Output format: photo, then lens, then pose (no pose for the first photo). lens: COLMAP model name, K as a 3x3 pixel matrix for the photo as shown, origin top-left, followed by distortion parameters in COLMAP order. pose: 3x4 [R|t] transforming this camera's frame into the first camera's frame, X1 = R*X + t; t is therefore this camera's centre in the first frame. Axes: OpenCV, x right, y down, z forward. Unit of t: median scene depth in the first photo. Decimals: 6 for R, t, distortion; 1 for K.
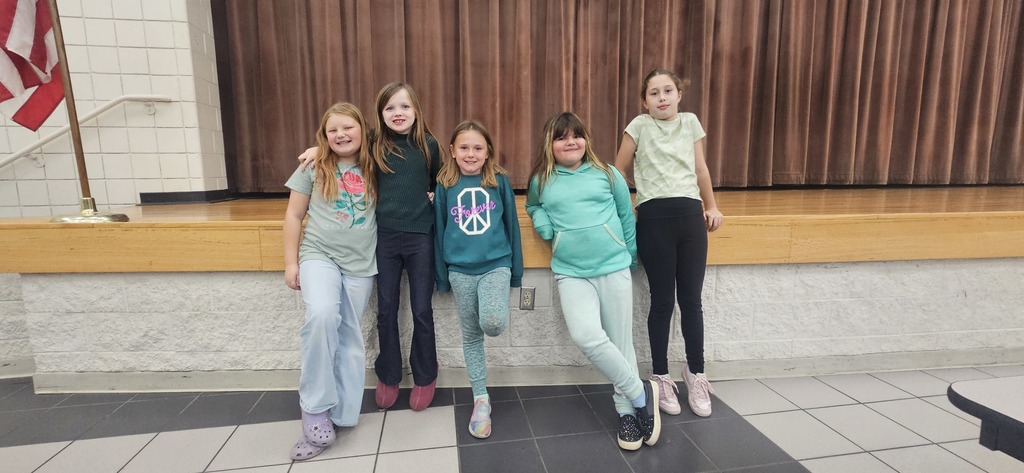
lens RADIAL K [[442.2, 0, 506.6], [0, 442.2, 232.0], [0, 0, 1]] dist [-0.000991, -0.000045]
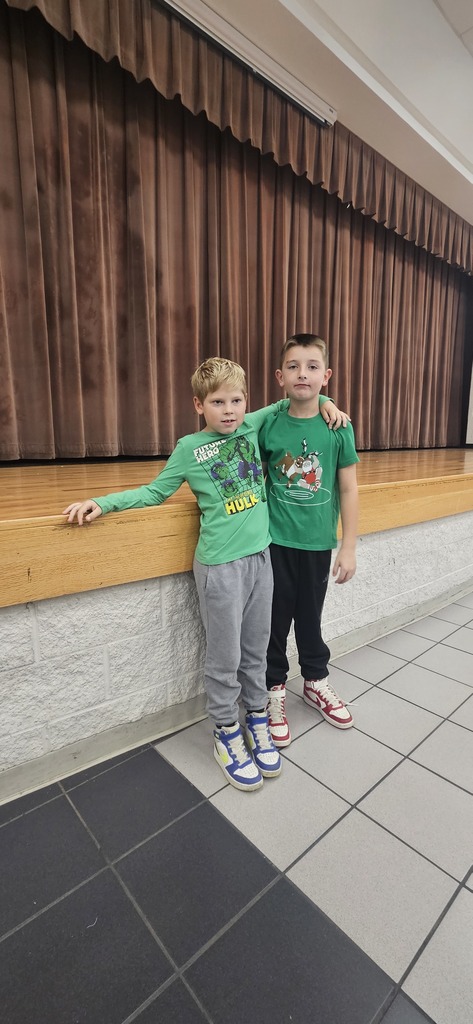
lens RADIAL K [[442.2, 0, 235.4], [0, 442.2, 509.7], [0, 0, 1]] dist [-0.000991, -0.000045]
pose [[0.843874, -0.078565, 0.530759, 0.089860], [0.065304, 0.996906, 0.043735, -0.019947], [-0.532553, -0.002246, 0.846394, 0.148779]]
